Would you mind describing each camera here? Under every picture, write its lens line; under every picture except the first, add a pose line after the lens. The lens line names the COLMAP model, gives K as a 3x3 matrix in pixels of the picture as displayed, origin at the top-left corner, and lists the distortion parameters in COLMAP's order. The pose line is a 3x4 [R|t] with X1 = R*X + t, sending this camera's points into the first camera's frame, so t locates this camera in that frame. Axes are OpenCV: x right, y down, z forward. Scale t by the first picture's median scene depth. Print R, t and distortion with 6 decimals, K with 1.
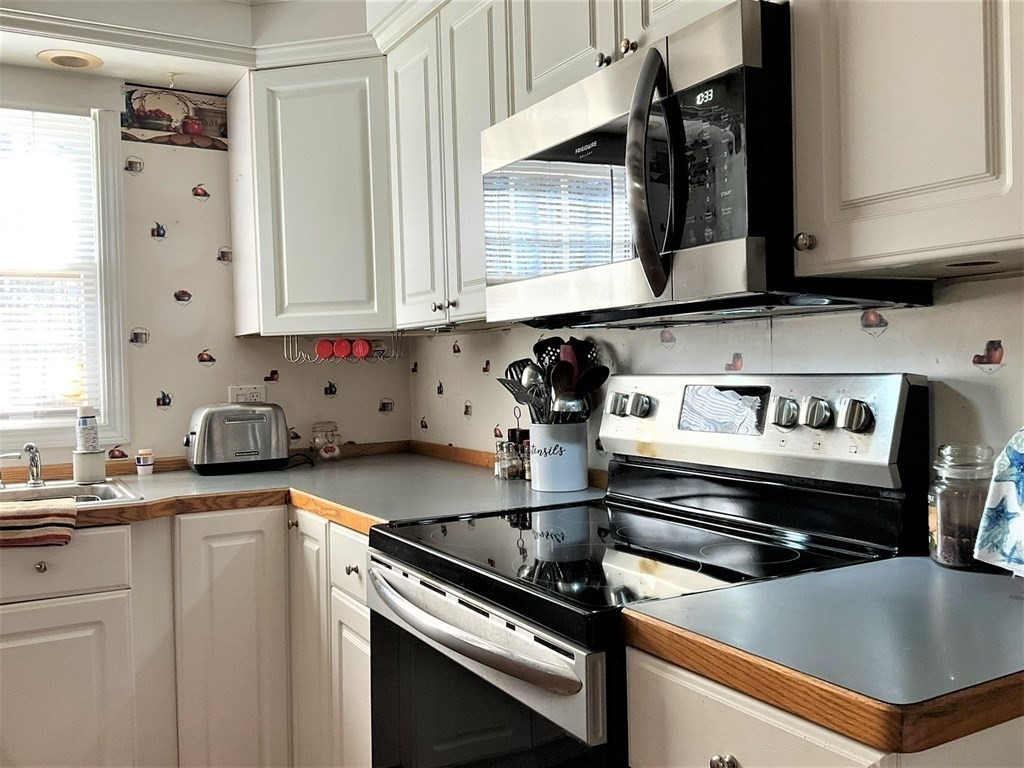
lens RADIAL K [[903.3, 0, 512.0], [0, 903.3, 384.0], [0, 0, 1]] dist [0.111464, -0.253817]
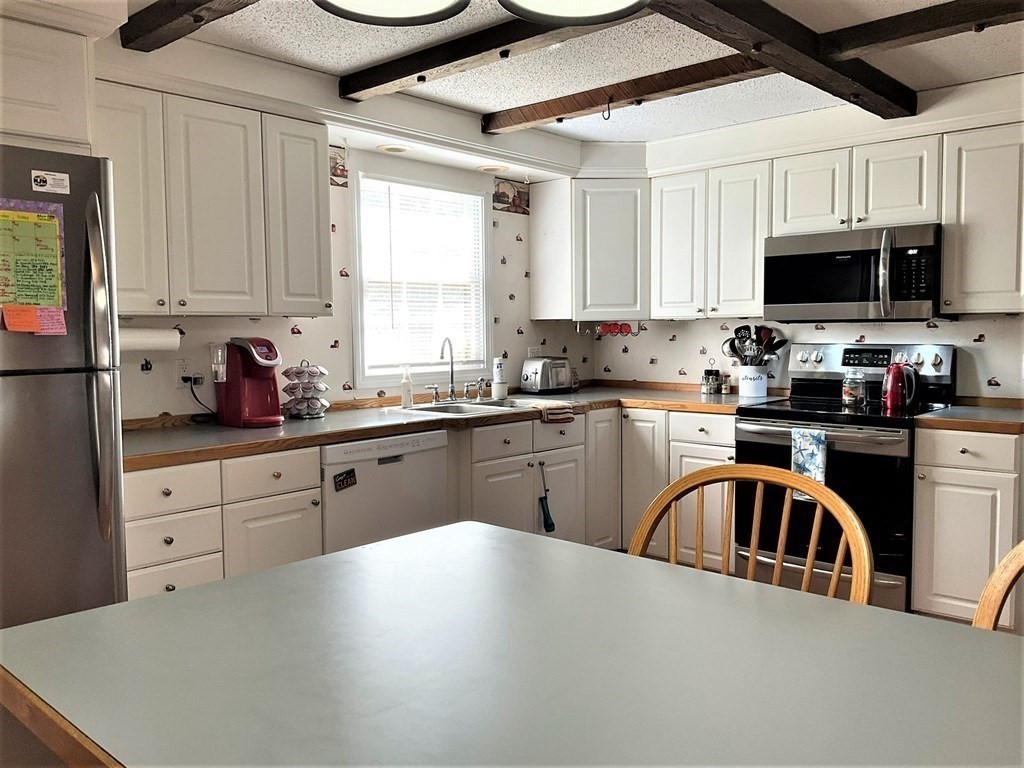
lens RADIAL K [[837.5, 0, 512.0], [0, 837.5, 384.0], [0, 0, 1]] dist [0.099384, -0.201132]
pose [[0.951831, -0.005878, 0.306567, -0.920391], [-0.007325, 0.999095, 0.041897, 0.005585], [-0.306536, -0.042124, 0.950926, -0.608807]]
